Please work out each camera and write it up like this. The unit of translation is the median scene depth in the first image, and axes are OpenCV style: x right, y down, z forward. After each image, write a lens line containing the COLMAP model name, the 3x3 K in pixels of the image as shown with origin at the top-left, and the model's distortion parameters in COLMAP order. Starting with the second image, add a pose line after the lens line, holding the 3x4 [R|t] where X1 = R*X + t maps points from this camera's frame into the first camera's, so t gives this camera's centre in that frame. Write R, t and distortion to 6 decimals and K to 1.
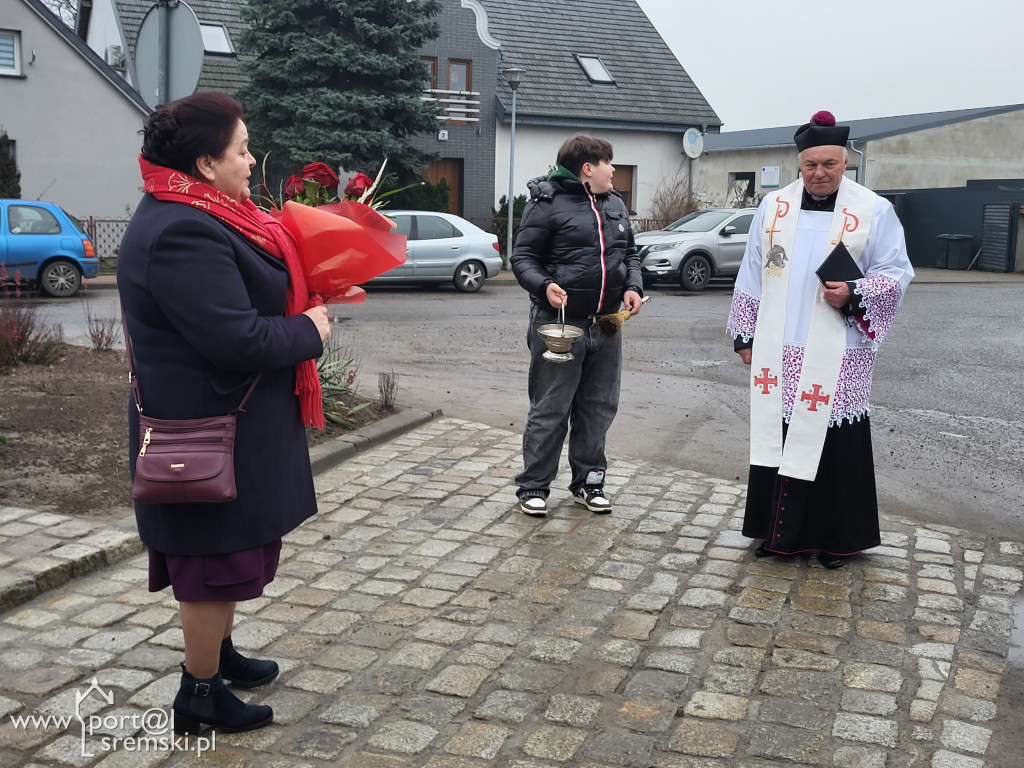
lens RADIAL K [[1187.9, 0, 512.0], [0, 1187.9, 384.0], [0, 0, 1]] dist [-0.004329, 0.004030]
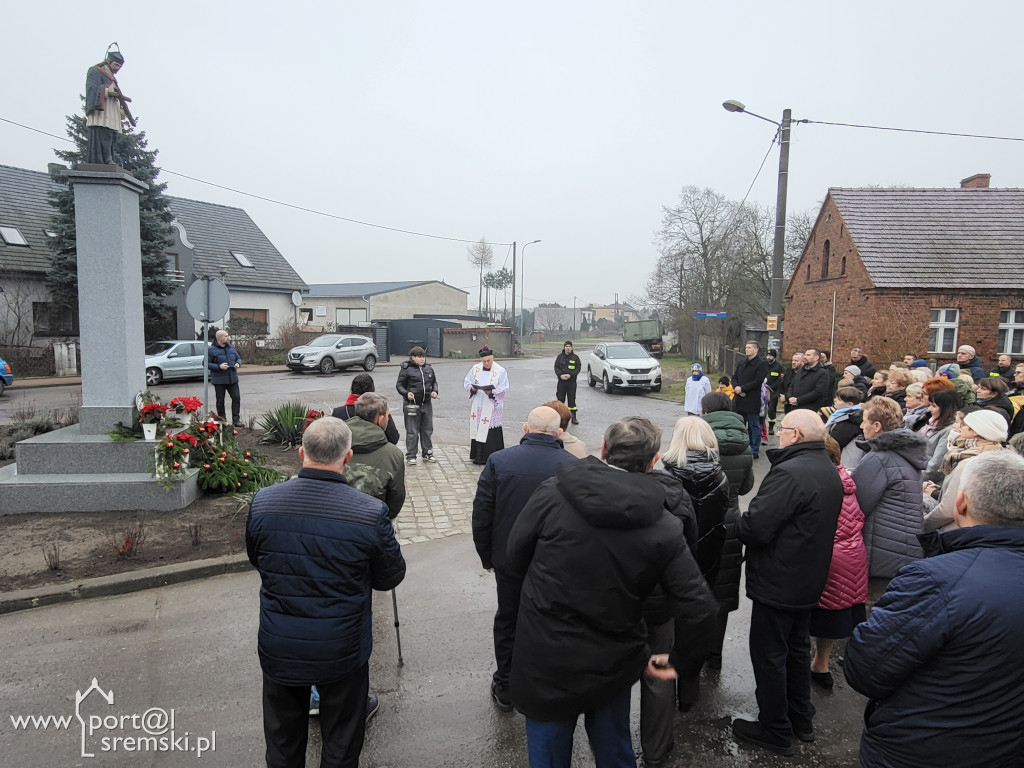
lens RADIAL K [[768.8, 0, 512.0], [0, 768.8, 384.0], [0, 0, 1]] dist [0.001503, 0.029075]
pose [[0.826109, -0.052299, 0.561078, -0.539850], [0.066040, 0.997808, -0.004228, -0.045558], [-0.559627, 0.040546, 0.827752, -0.559398]]
